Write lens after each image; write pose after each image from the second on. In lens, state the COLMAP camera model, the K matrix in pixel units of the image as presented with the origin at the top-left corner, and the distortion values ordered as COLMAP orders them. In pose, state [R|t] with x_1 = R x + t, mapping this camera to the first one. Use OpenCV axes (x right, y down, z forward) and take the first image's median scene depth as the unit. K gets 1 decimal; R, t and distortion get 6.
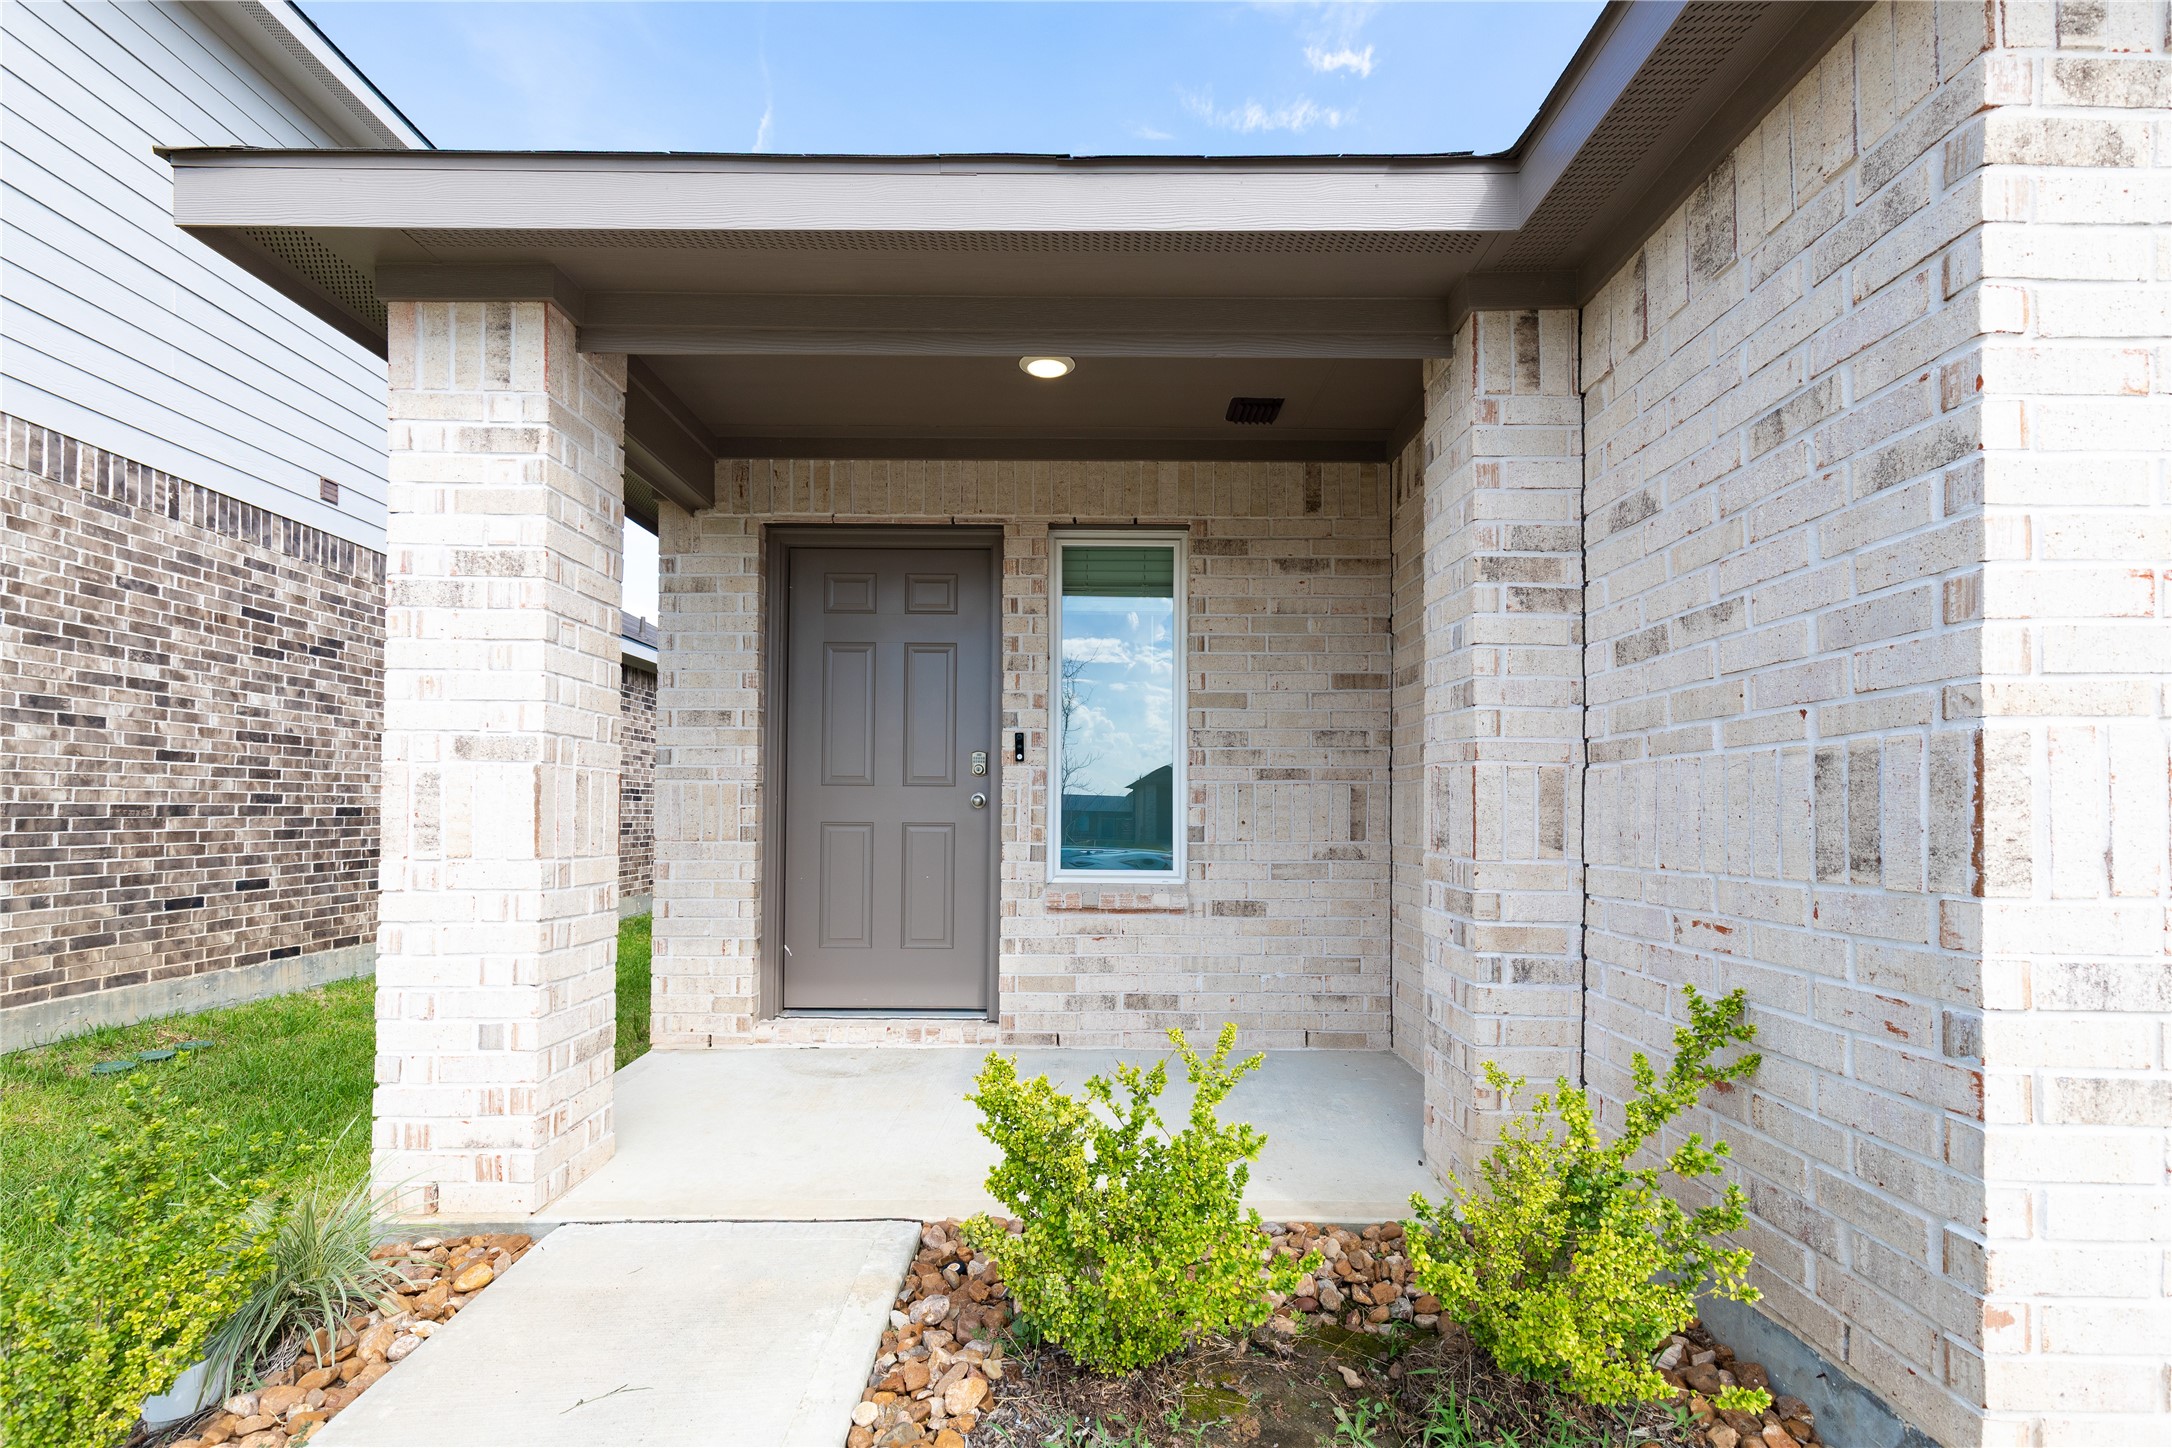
lens RADIAL K [[1020.5, 0, 1094.9], [0, 1020.5, 783.2], [0, 0, 1]] dist [-0.002355, -0.000431]
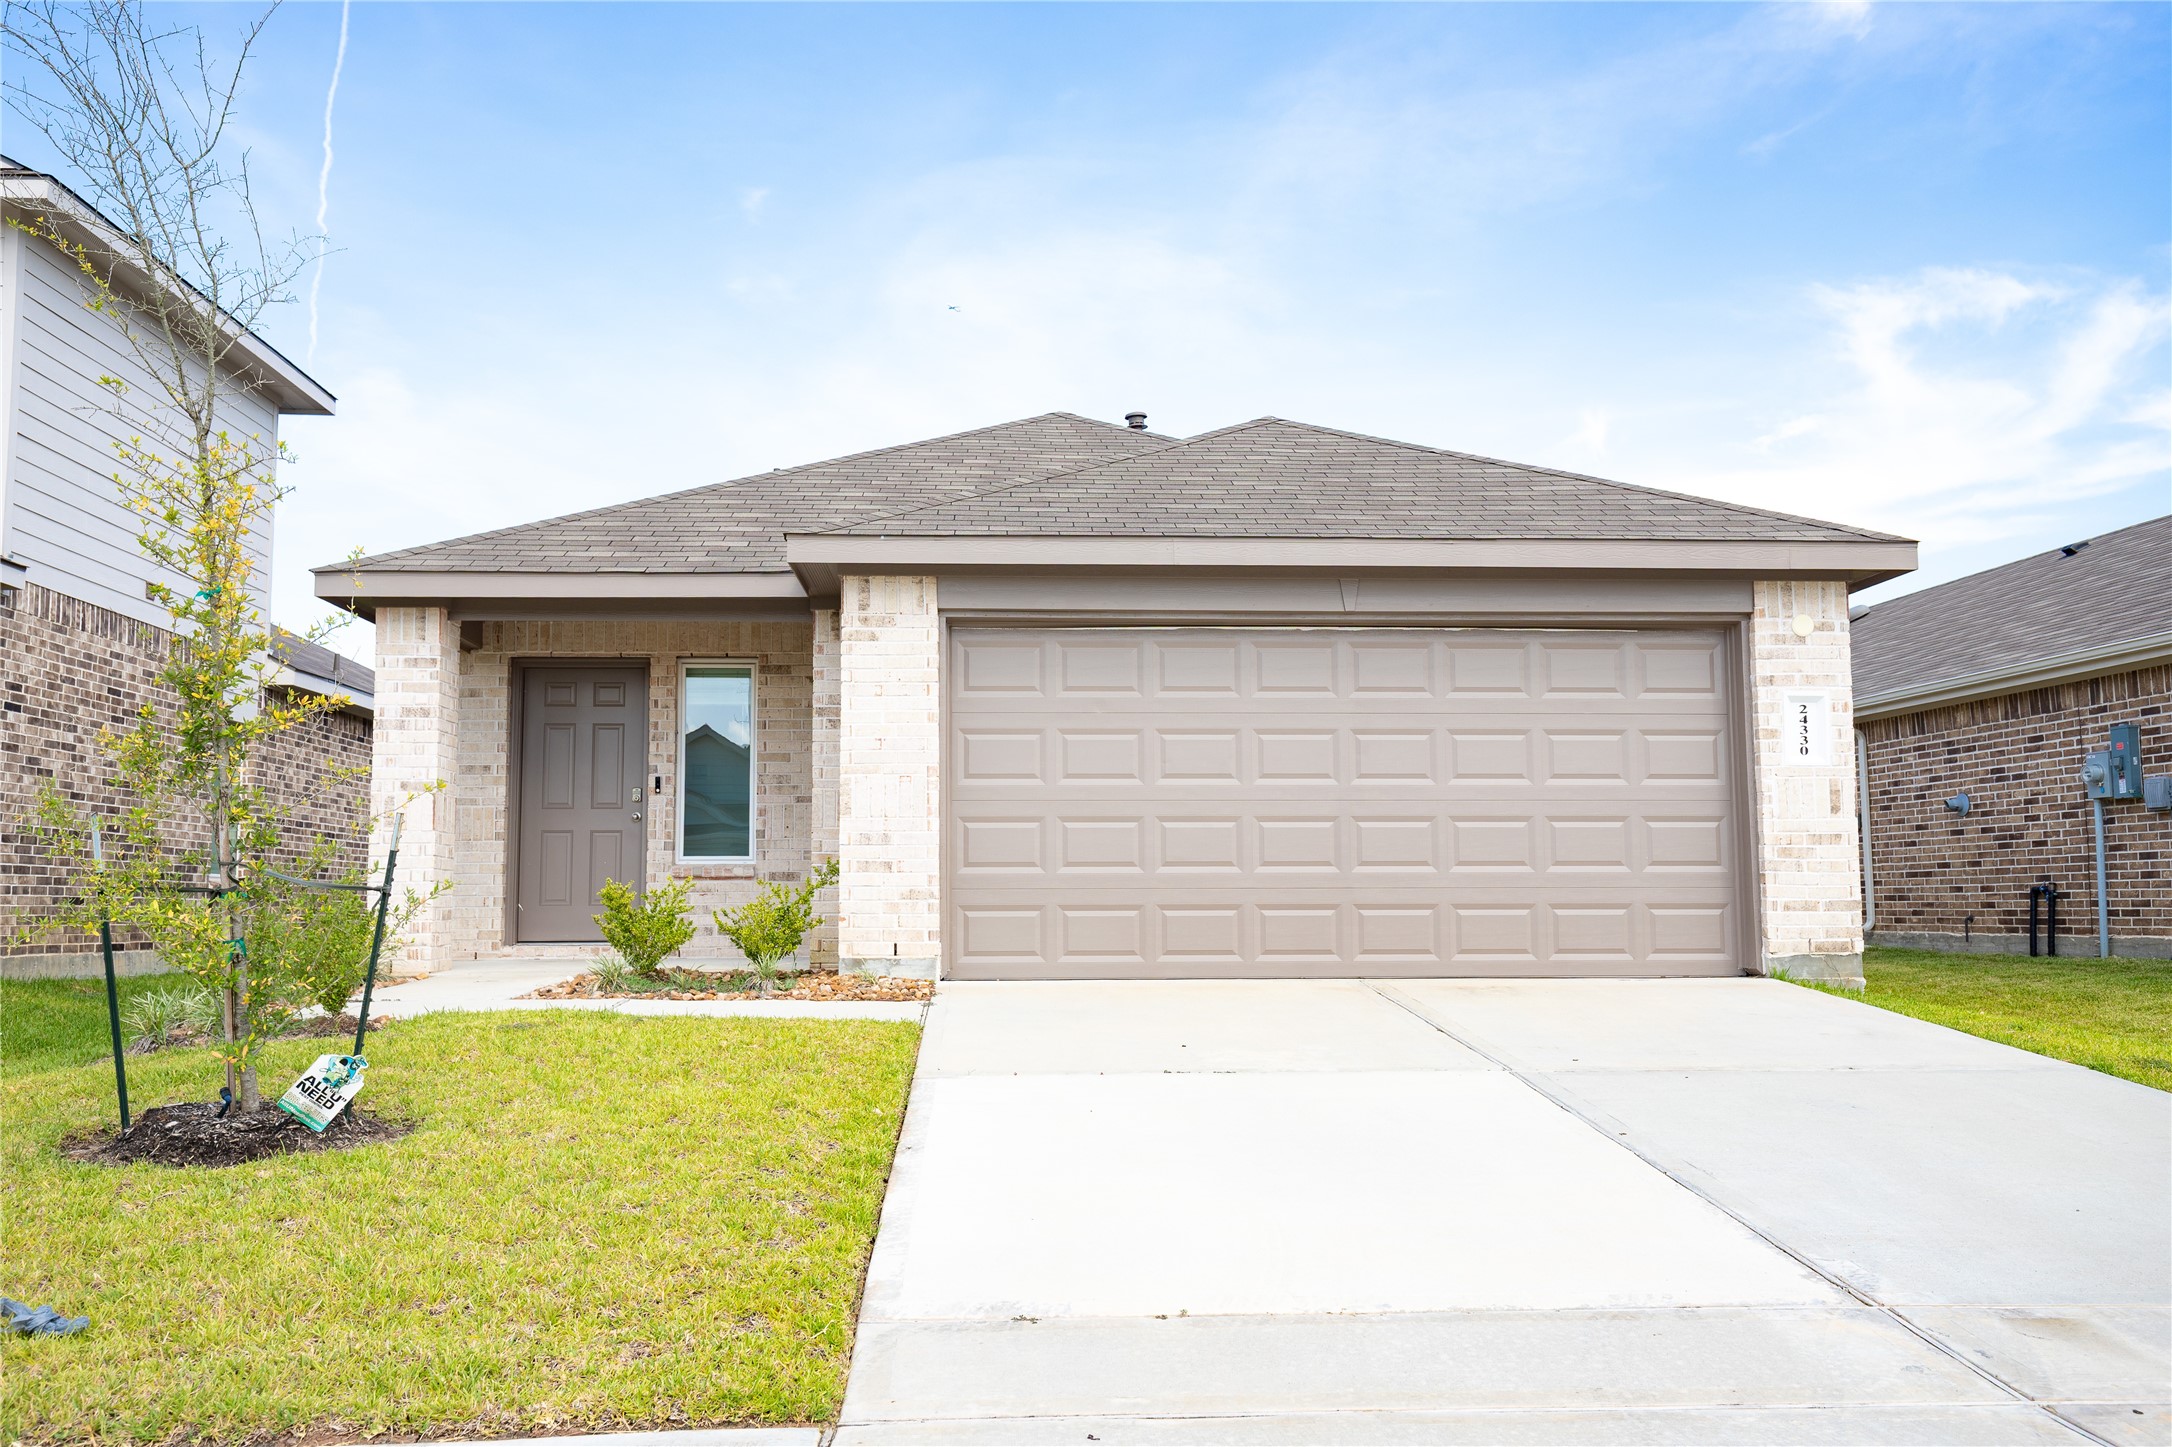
lens RADIAL K [[1884.7, 0, 1086.0], [0, 1884.7, 723.5], [0, 0, 1]] dist [0.004801, 0.015673]
pose [[0.999042, -0.005846, 0.043365, 0.514420], [0.008890, 0.997484, -0.070331, 0.092426], [-0.042845, 0.070649, 0.996581, -2.236174]]
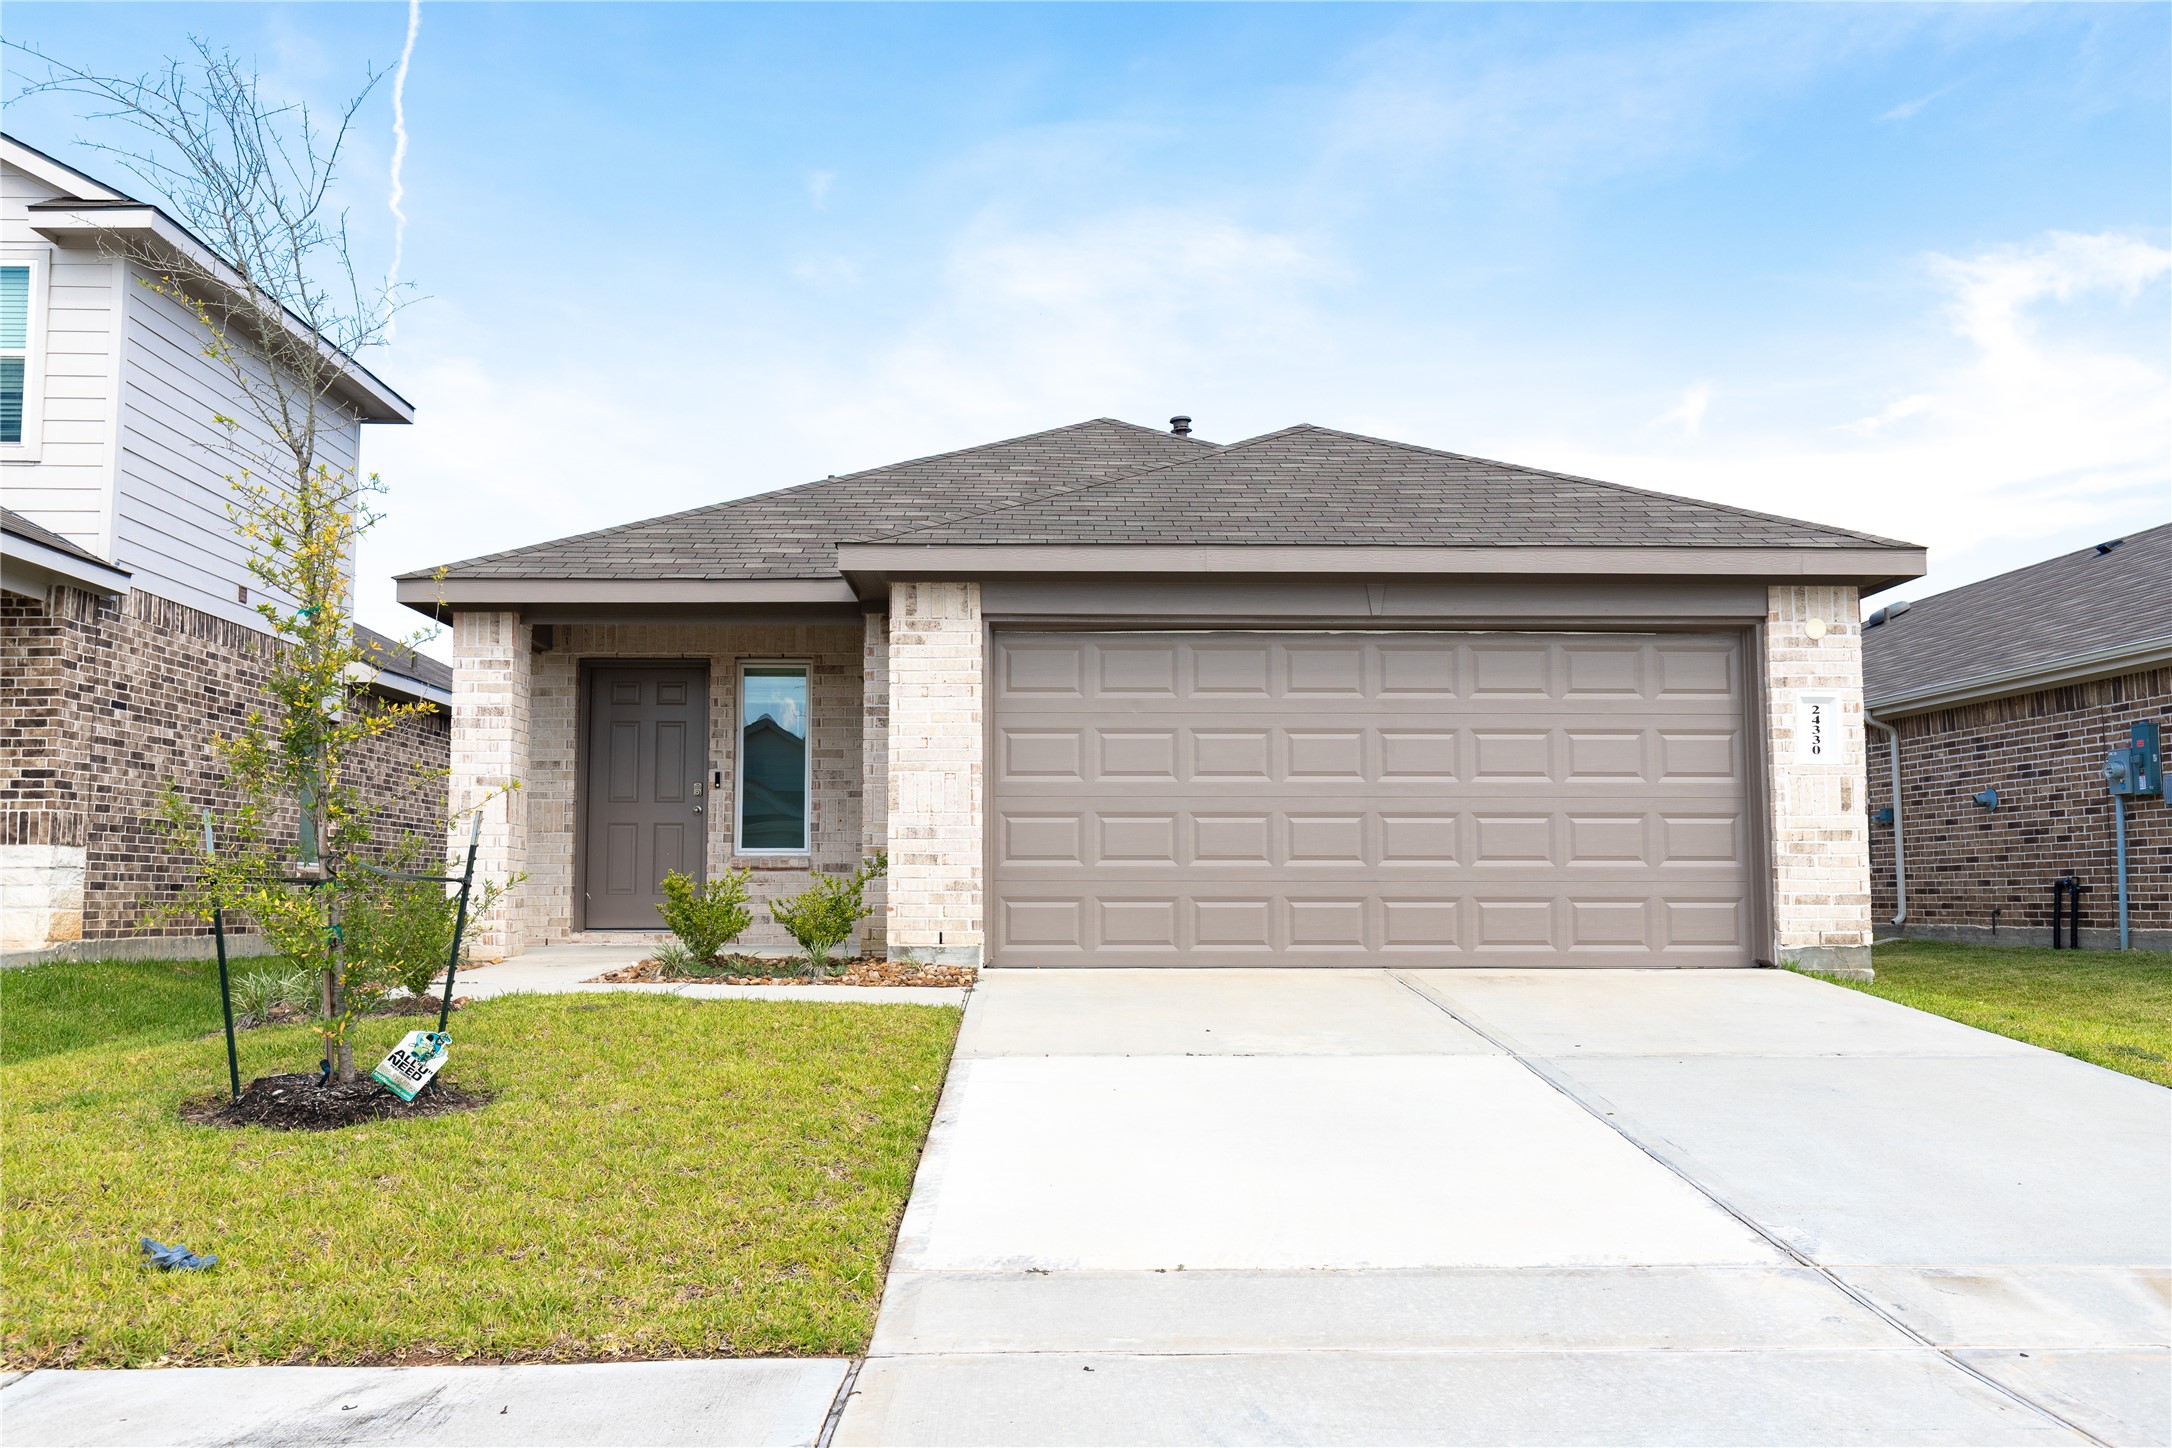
lens RADIAL K [[1876.7, 0, 1077.3], [0, 1876.7, 719.0], [0, 0, 1]] dist [-0.012997, -0.006856]
pose [[0.999959, -0.005277, 0.007343, 0.542238], [0.005763, 0.997679, -0.067842, 0.086789], [-0.006968, 0.067882, 0.997669, -2.347328]]
